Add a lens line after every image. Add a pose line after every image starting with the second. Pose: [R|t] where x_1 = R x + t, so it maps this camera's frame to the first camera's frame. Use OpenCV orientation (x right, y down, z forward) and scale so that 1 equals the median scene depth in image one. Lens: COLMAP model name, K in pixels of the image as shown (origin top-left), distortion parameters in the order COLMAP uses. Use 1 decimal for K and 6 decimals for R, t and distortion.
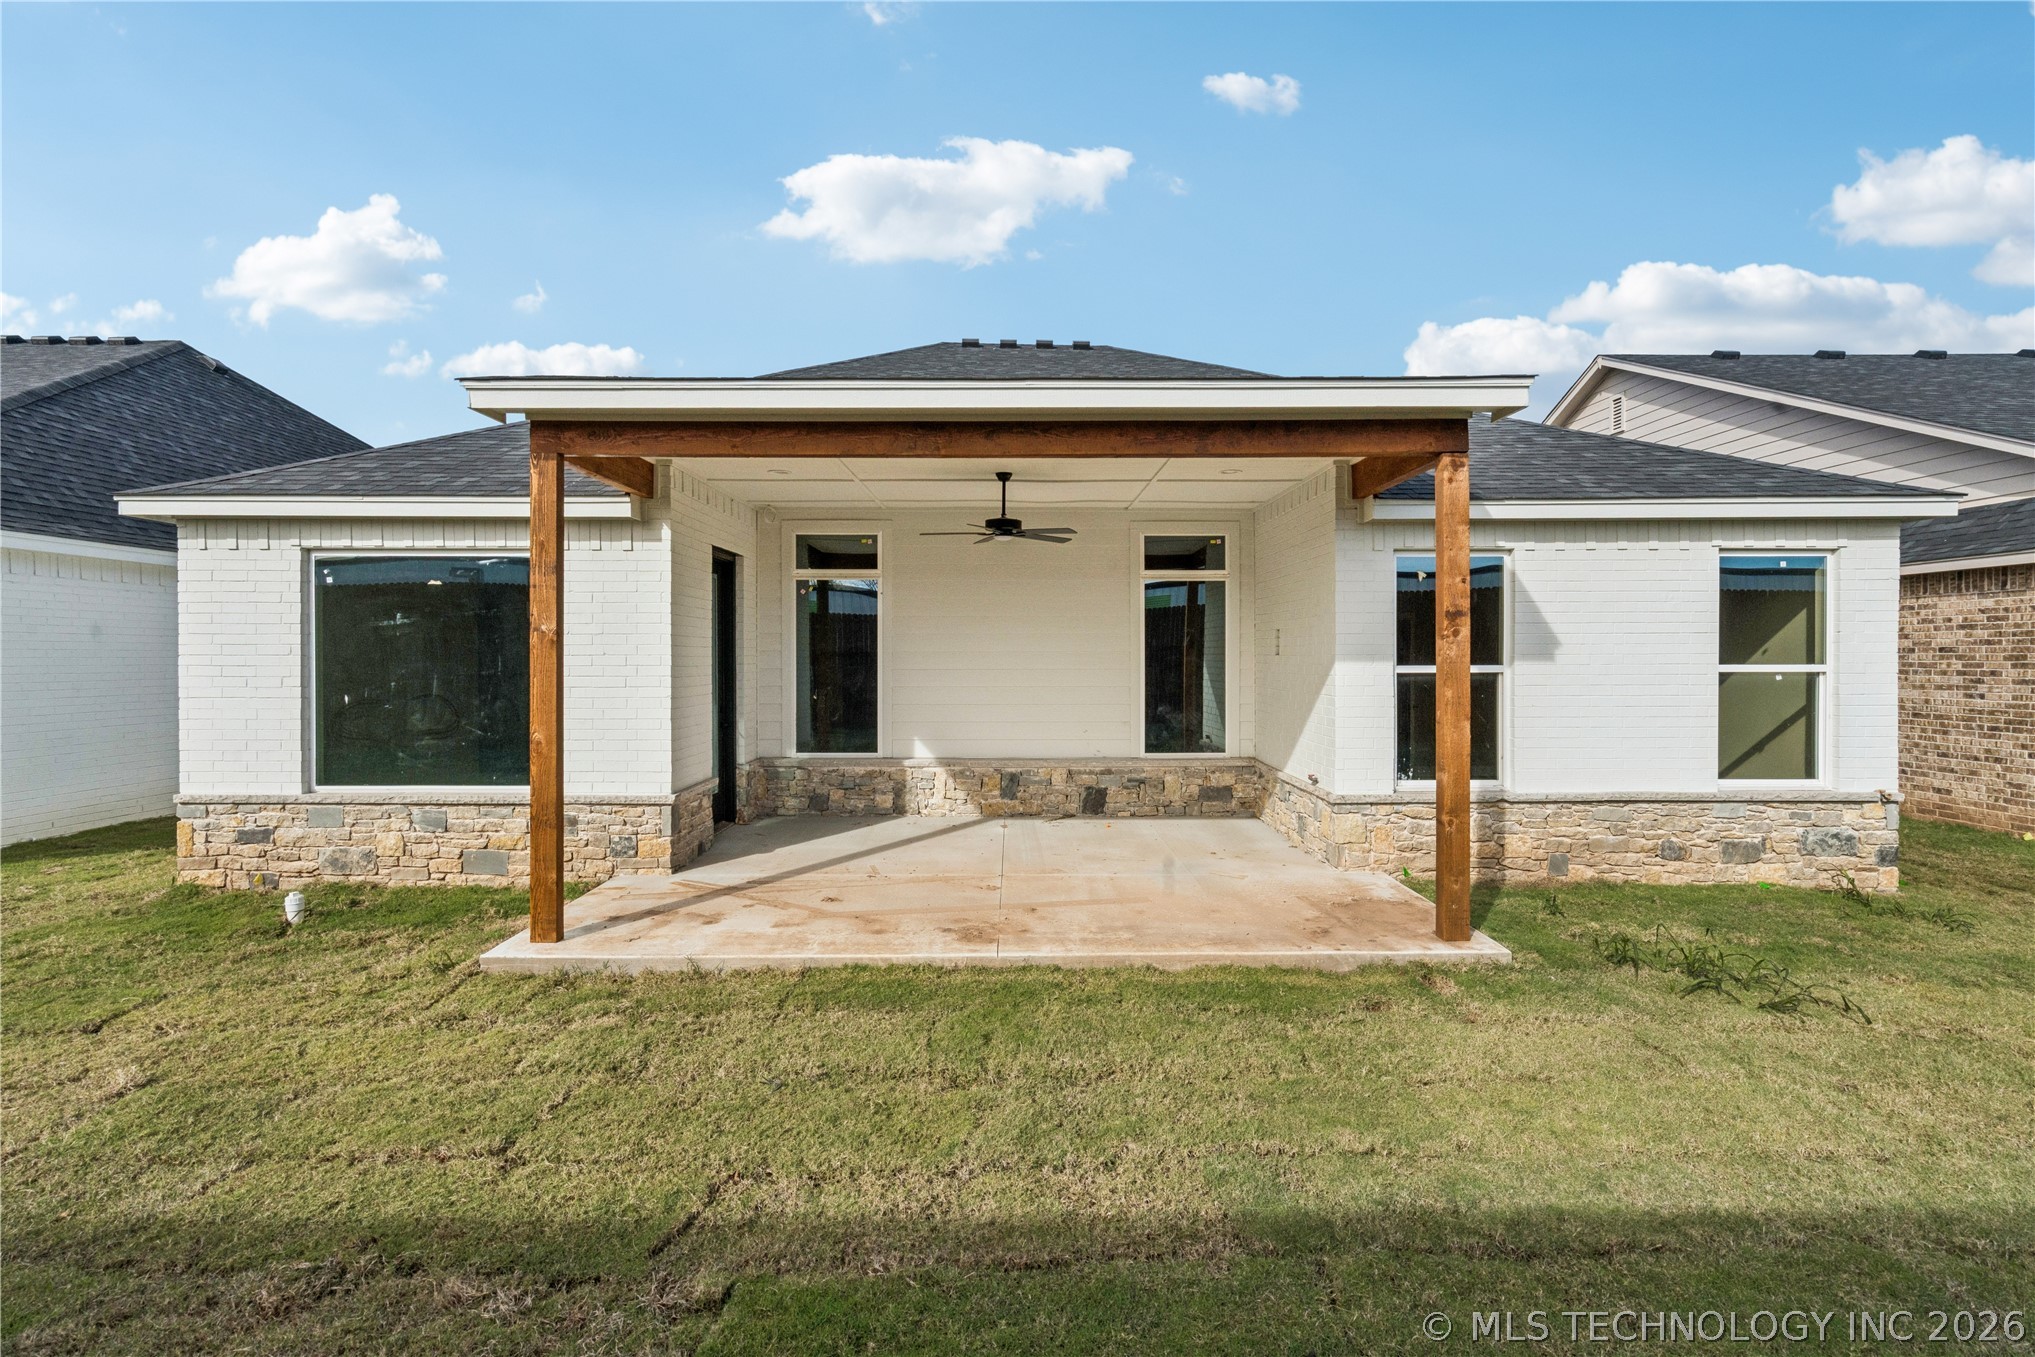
lens RADIAL K [[965.9, 0, 1021.1], [0, 965.9, 668.4], [0, 0, 1]] dist [0.001529, 0.000895]
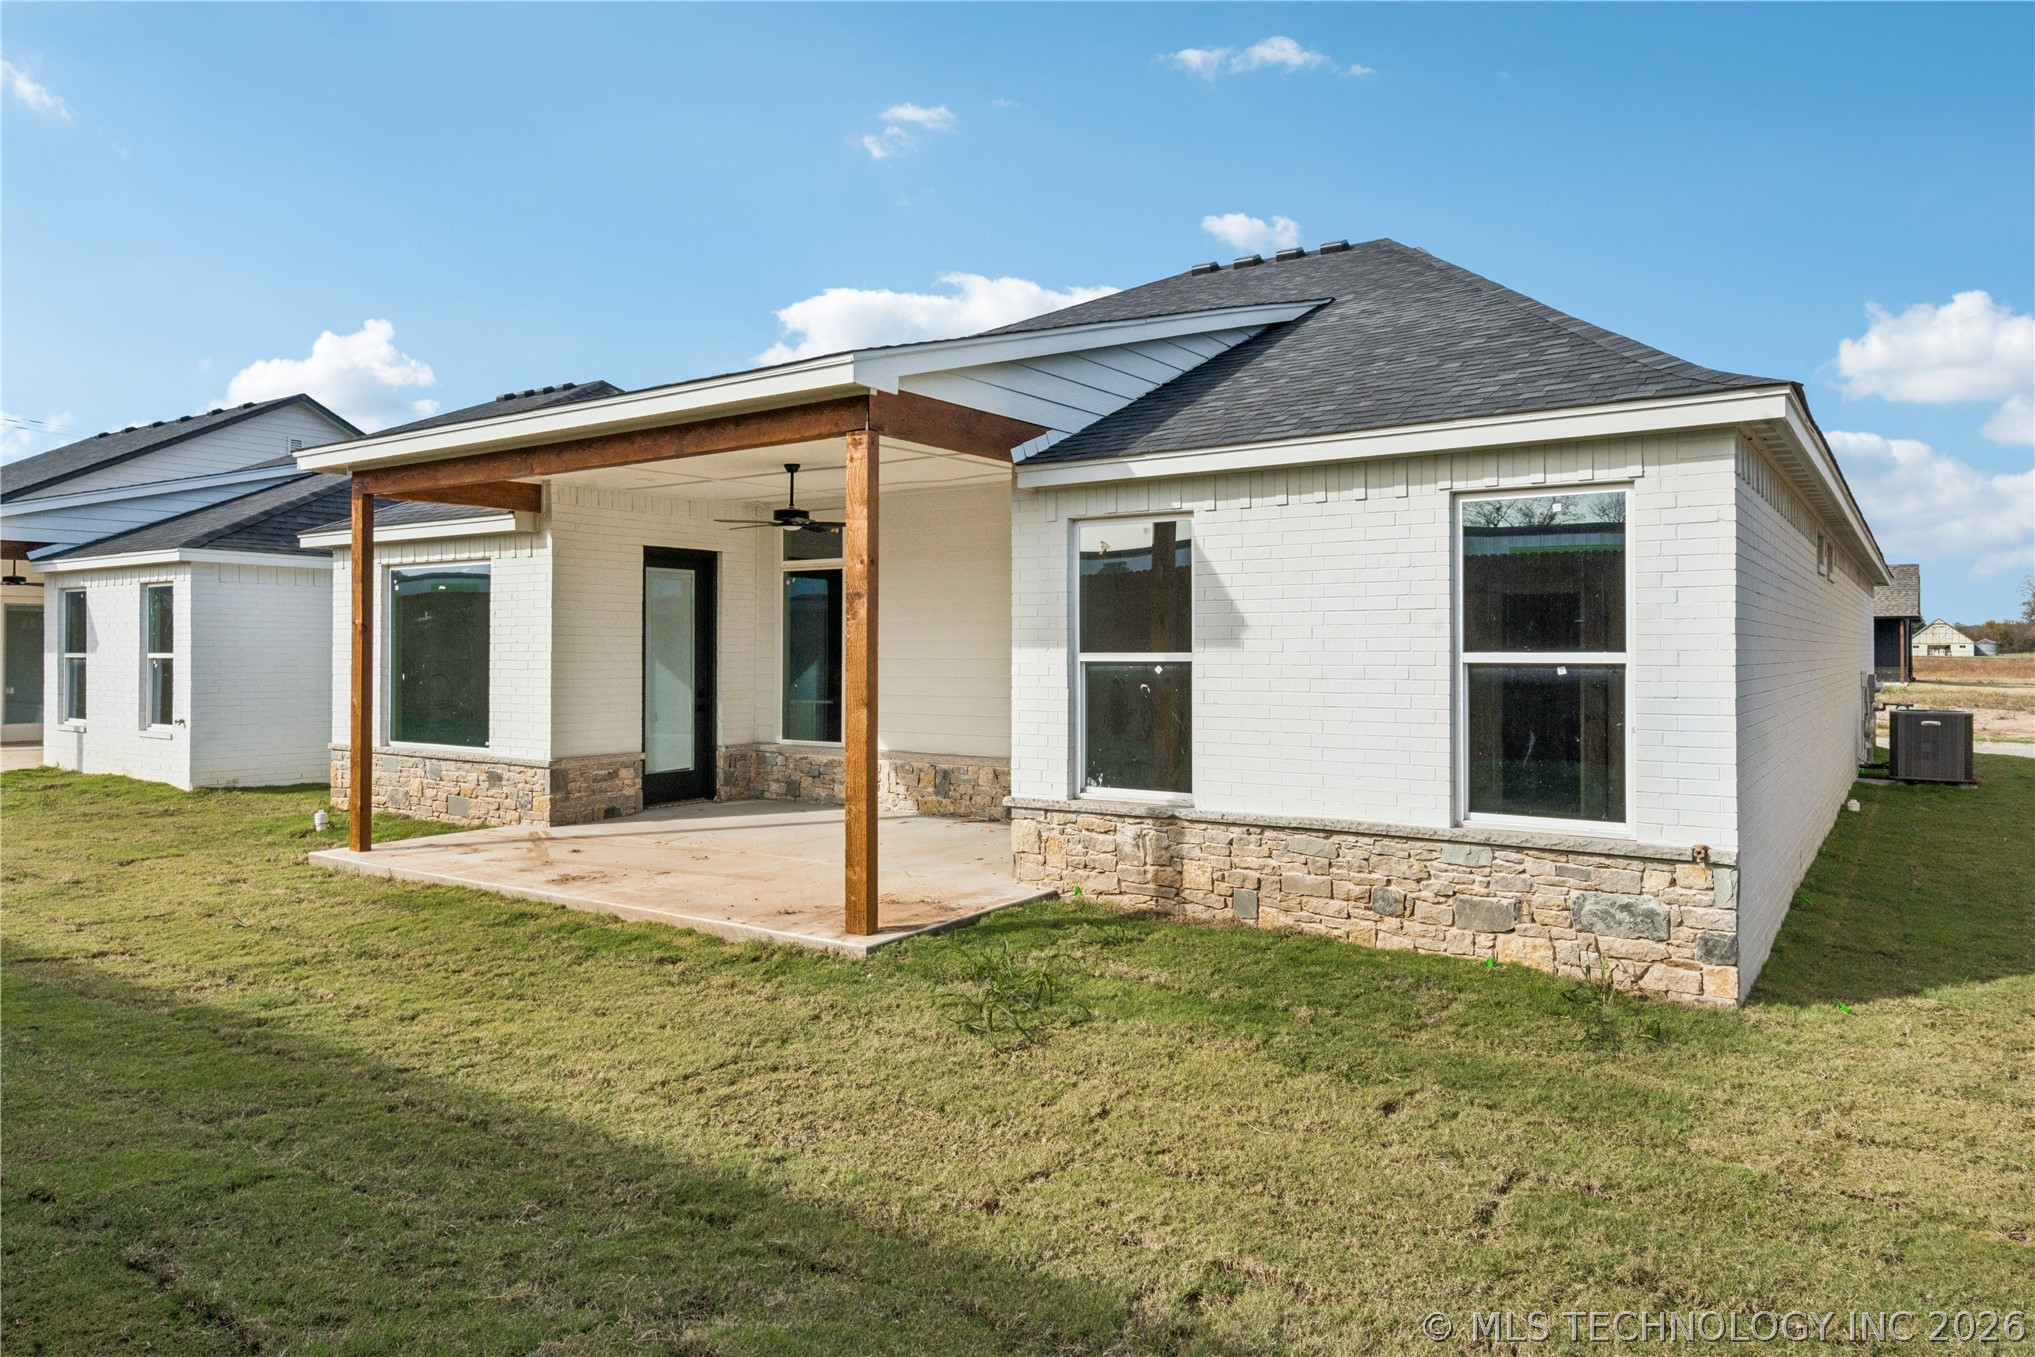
lens RADIAL K [[1265.1, 0, 1015.1], [0, 1265.1, 669.9], [0, 0, 1]] dist [0.006868, -0.000338]
pose [[0.826037, 0.009336, -0.563539, 0.983897], [-0.008977, 0.999954, 0.003408, 0.008786], [0.563545, 0.002244, 0.826082, 0.033462]]
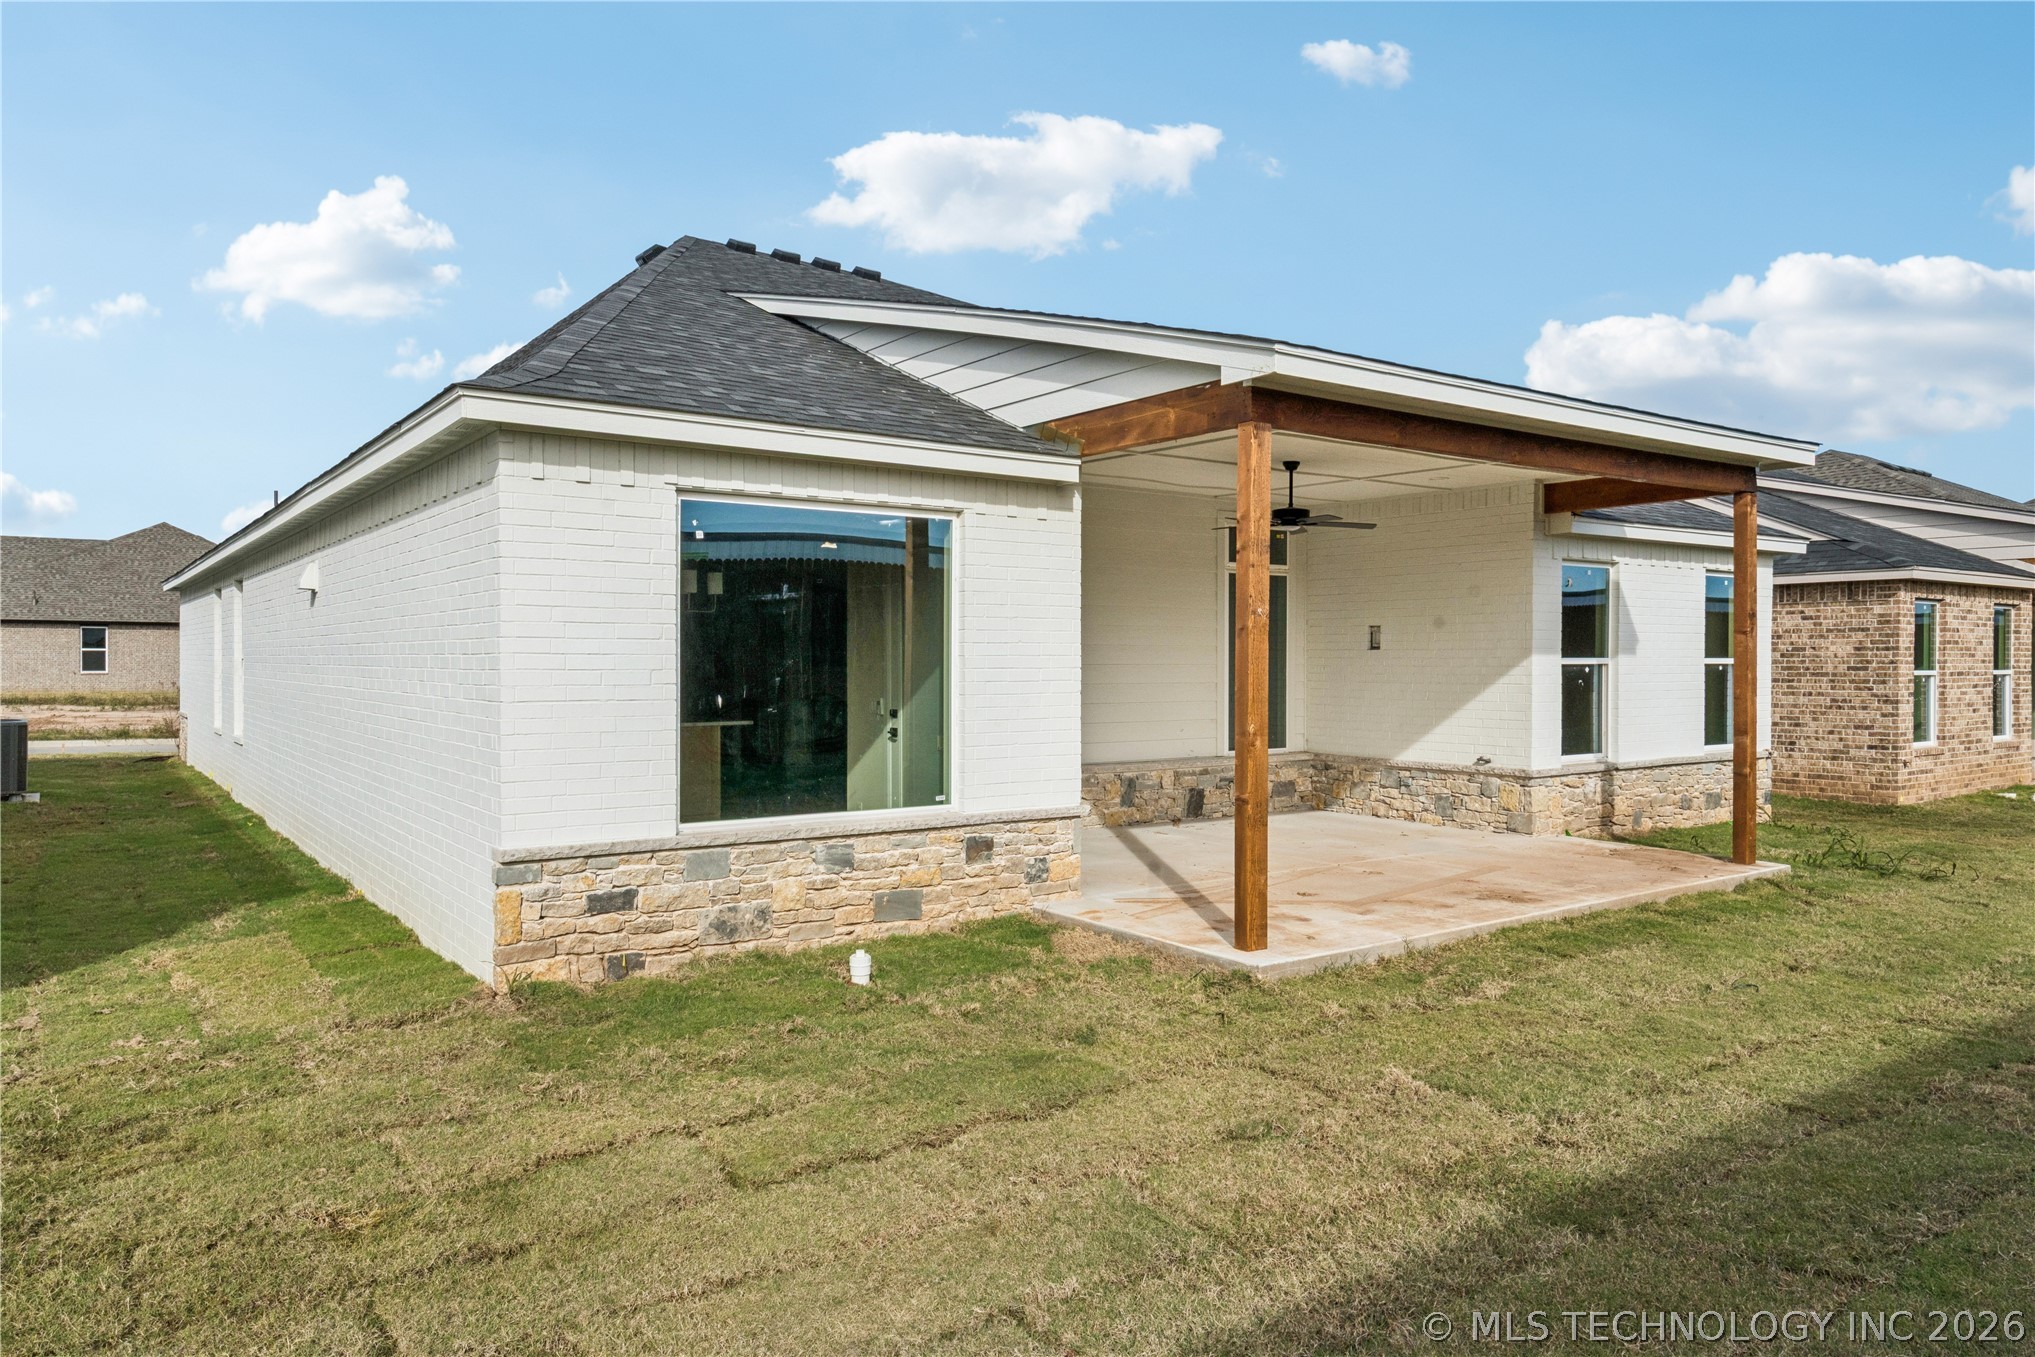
lens RADIAL K [[1375.5, 0, 1024.5], [0, 1375.5, 674.7], [0, 0, 1]] dist [0.010145, 0.000051]
pose [[0.807127, -0.004510, 0.590361, -1.123139], [0.000866, 0.999979, 0.006456, 0.005852], [-0.590377, -0.004700, 0.807114, 0.036911]]
